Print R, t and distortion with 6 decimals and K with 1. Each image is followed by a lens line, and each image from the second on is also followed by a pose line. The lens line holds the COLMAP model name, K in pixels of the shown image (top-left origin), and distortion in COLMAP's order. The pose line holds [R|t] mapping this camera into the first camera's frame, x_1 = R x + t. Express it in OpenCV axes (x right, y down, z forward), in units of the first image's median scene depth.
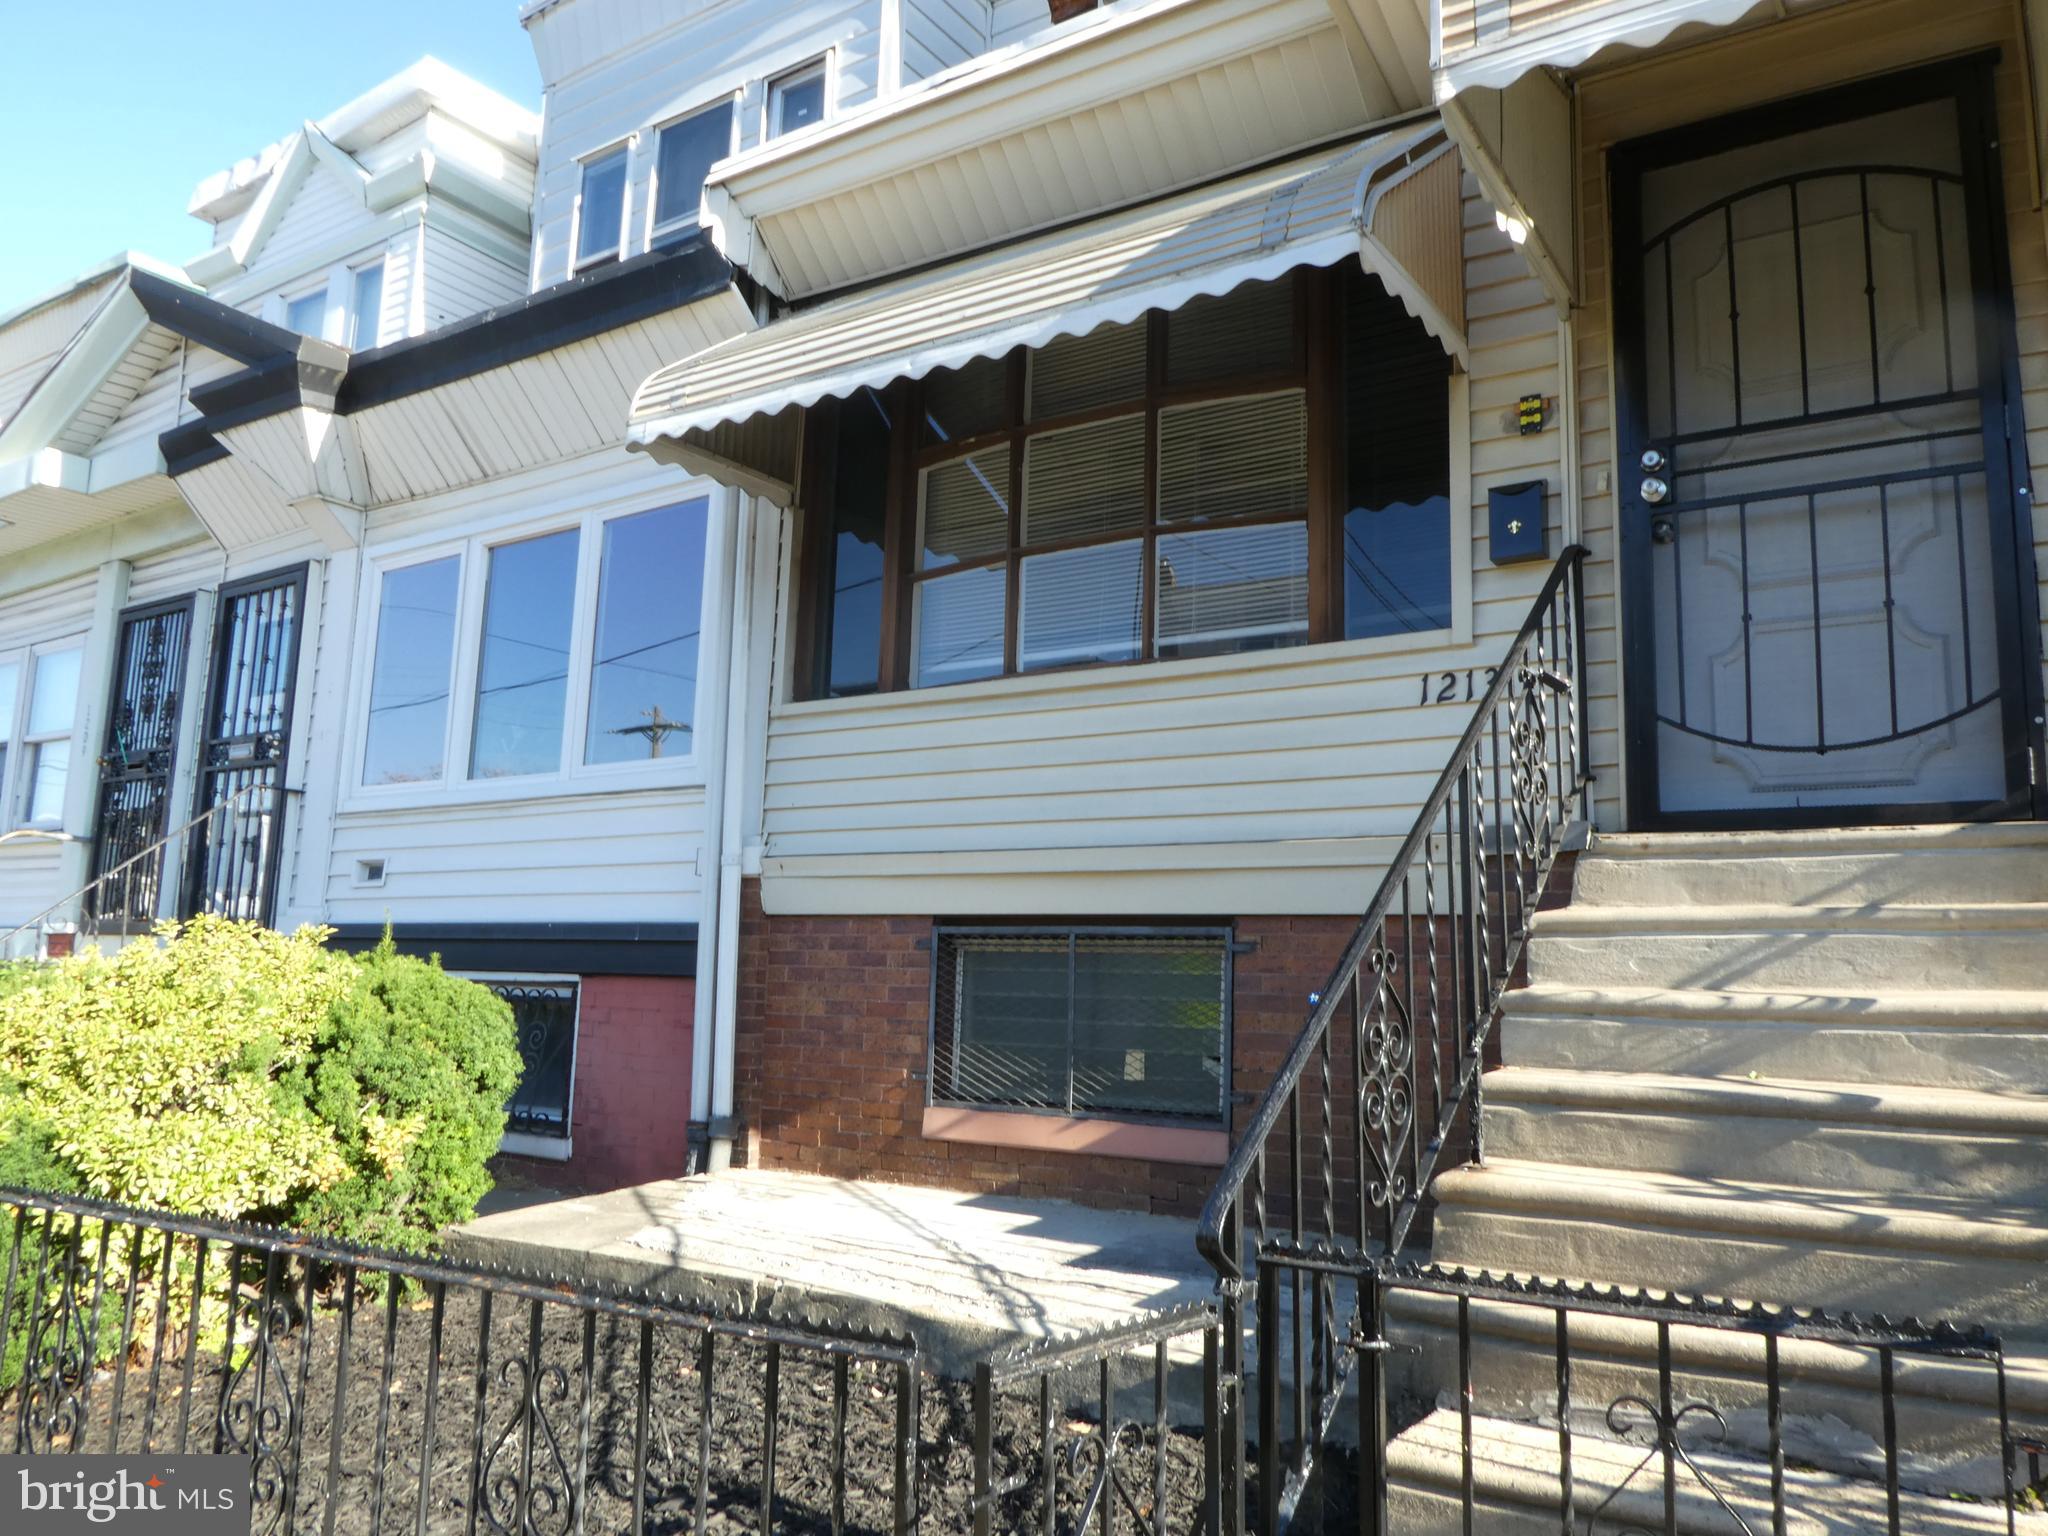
lens RADIAL K [[1467.9, 0, 1069.6], [0, 1467.9, 730.3], [0, 0, 1]] dist [-0.014481, -0.001358]
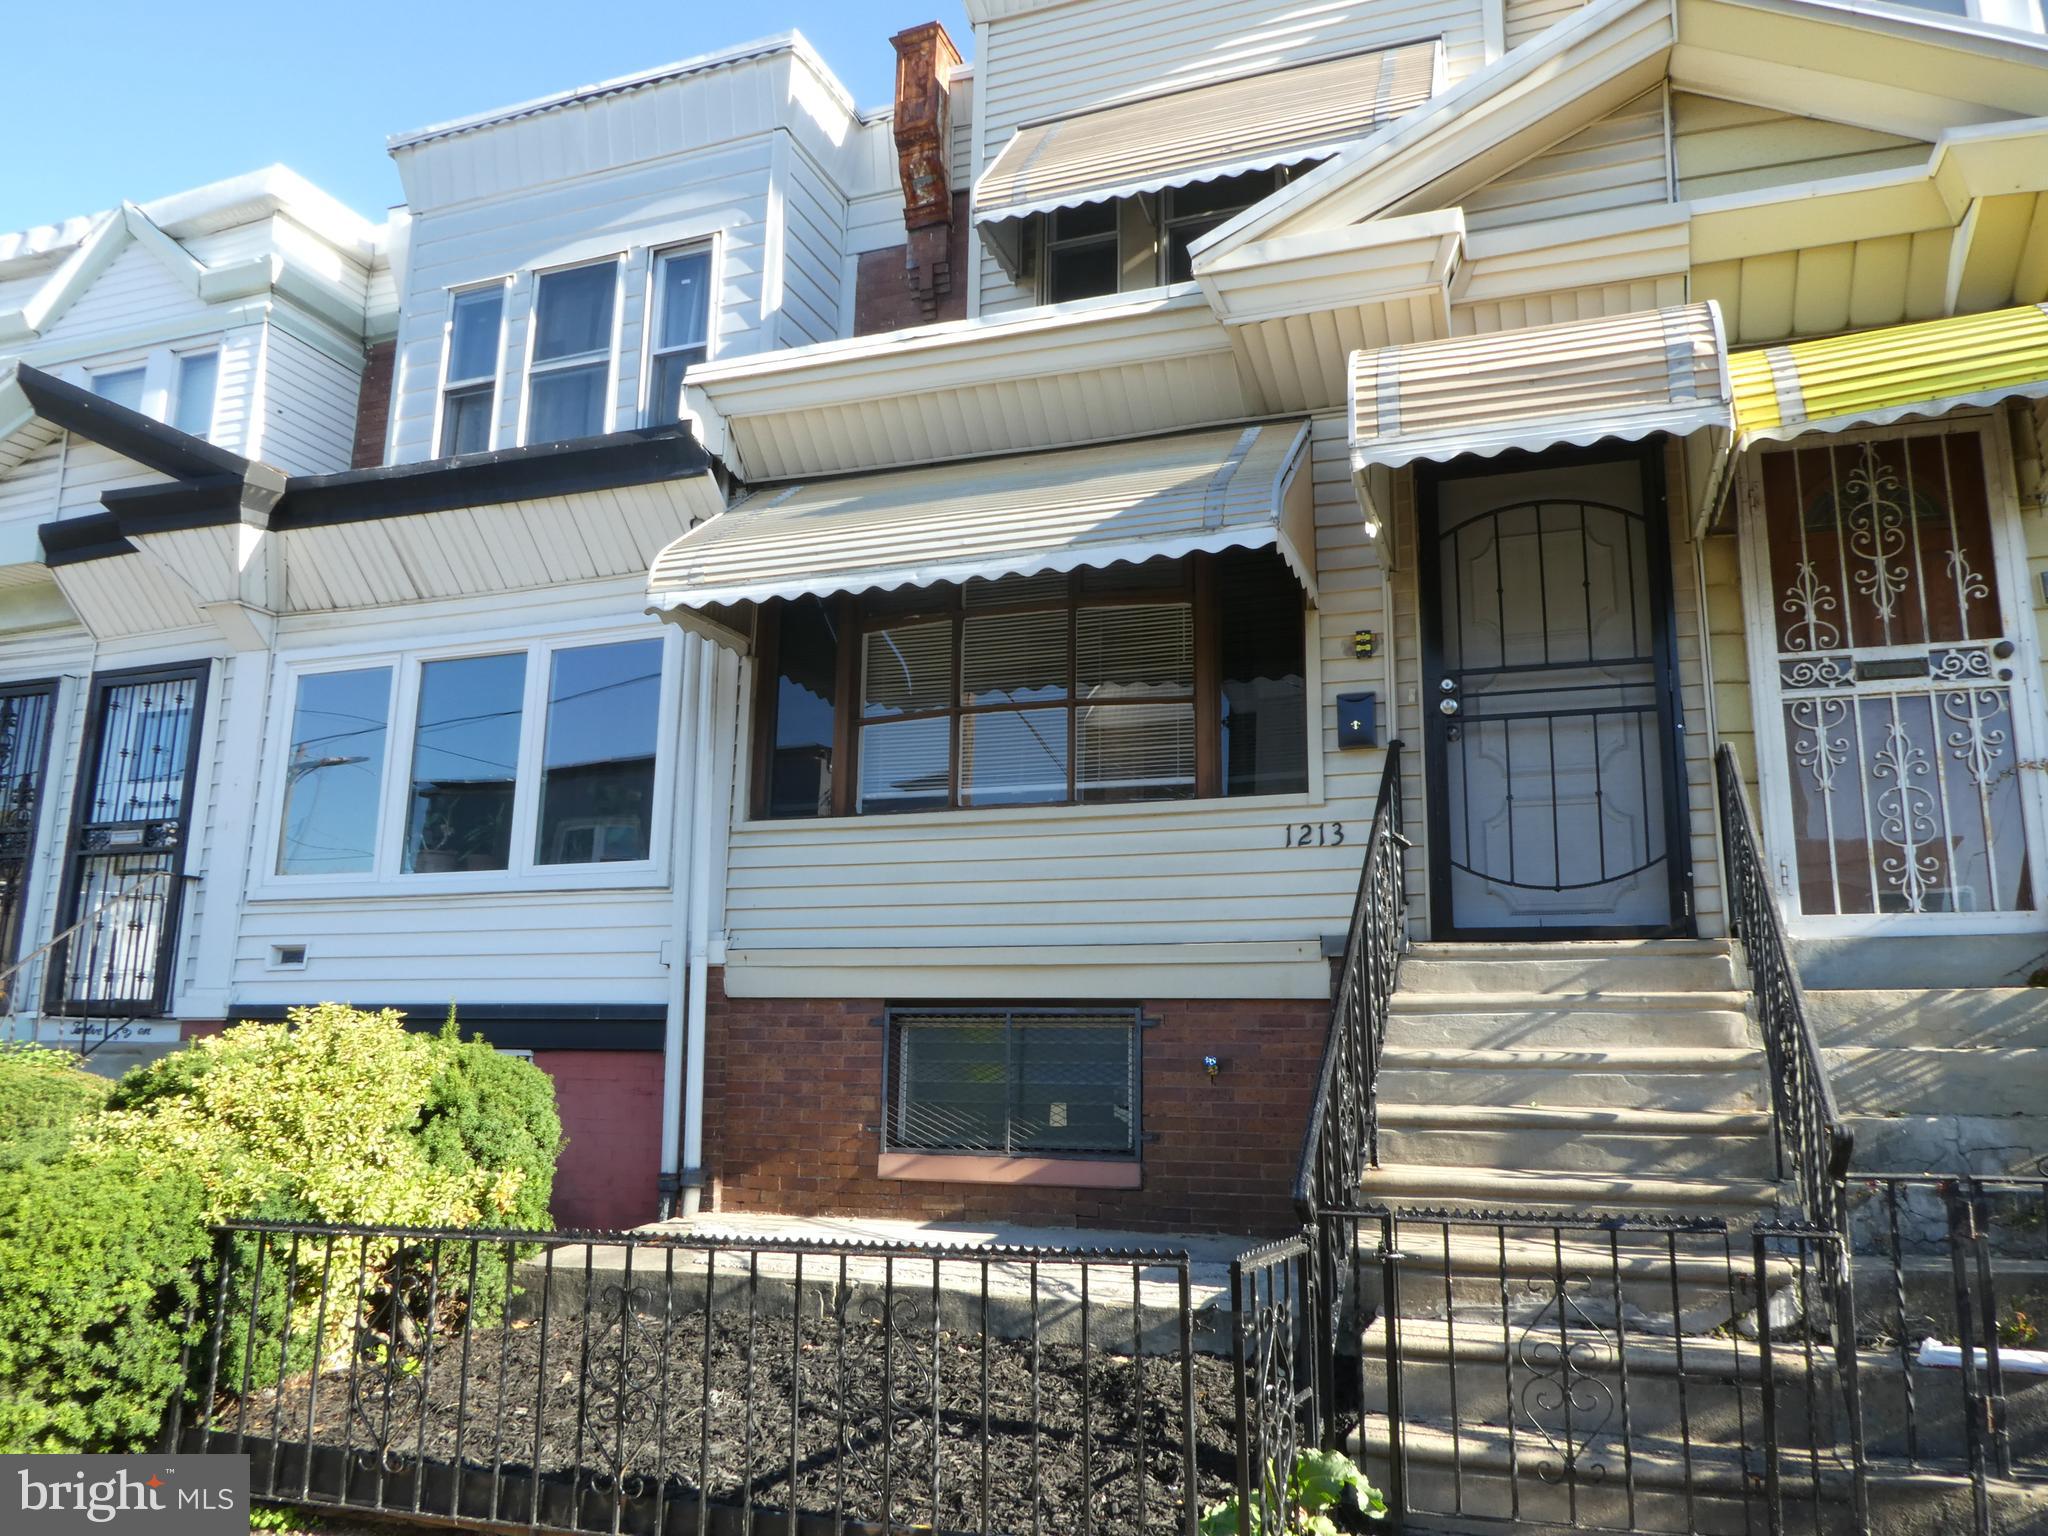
lens RADIAL K [[1467.9, 0, 1061.2], [0, 1467.9, 717.1], [0, 0, 1]] dist [-0.014481, -0.001358]
pose [[0.971417, 0.040325, 0.233931, -0.267631], [-0.027854, 0.998021, -0.056374, -0.049627], [-0.235741, 0.048247, 0.970617, -0.276675]]
